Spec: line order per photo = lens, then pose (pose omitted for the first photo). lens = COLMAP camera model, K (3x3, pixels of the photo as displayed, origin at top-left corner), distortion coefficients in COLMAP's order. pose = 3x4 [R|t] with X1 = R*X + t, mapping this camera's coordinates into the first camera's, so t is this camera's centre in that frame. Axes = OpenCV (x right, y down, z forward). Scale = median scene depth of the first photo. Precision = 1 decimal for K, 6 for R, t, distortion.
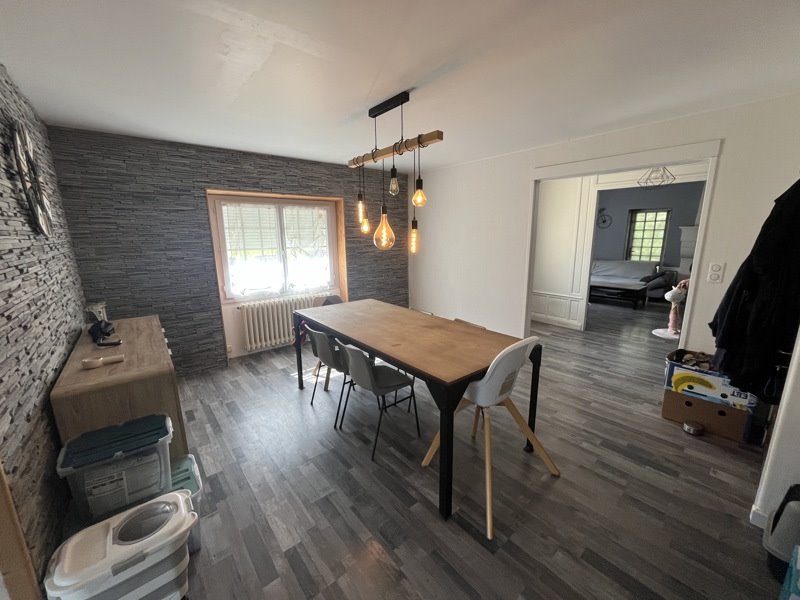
lens RADIAL K [[321.9, 0, 400.0], [0, 321.9, 300.0], [0, 0, 1]] dist [-0.000090, -0.000079]
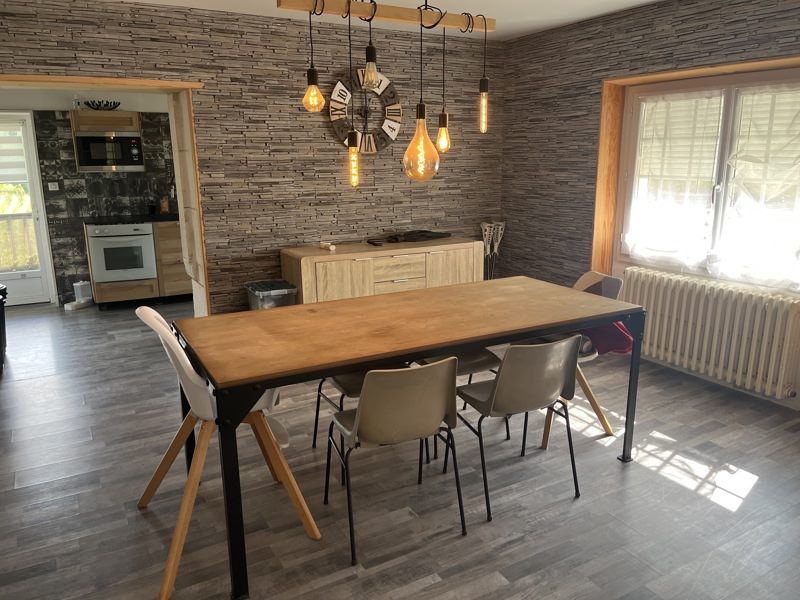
lens RADIAL K [[603.6, 0, 400.0], [0, 603.6, 300.0], [0, 0, 1]] dist [0.082625, -0.101956]
pose [[-0.181298, 0.243526, -0.952799, 0.776857], [-0.197929, 0.939993, 0.277915, -0.184958], [0.963304, 0.238972, -0.122218, 0.845941]]
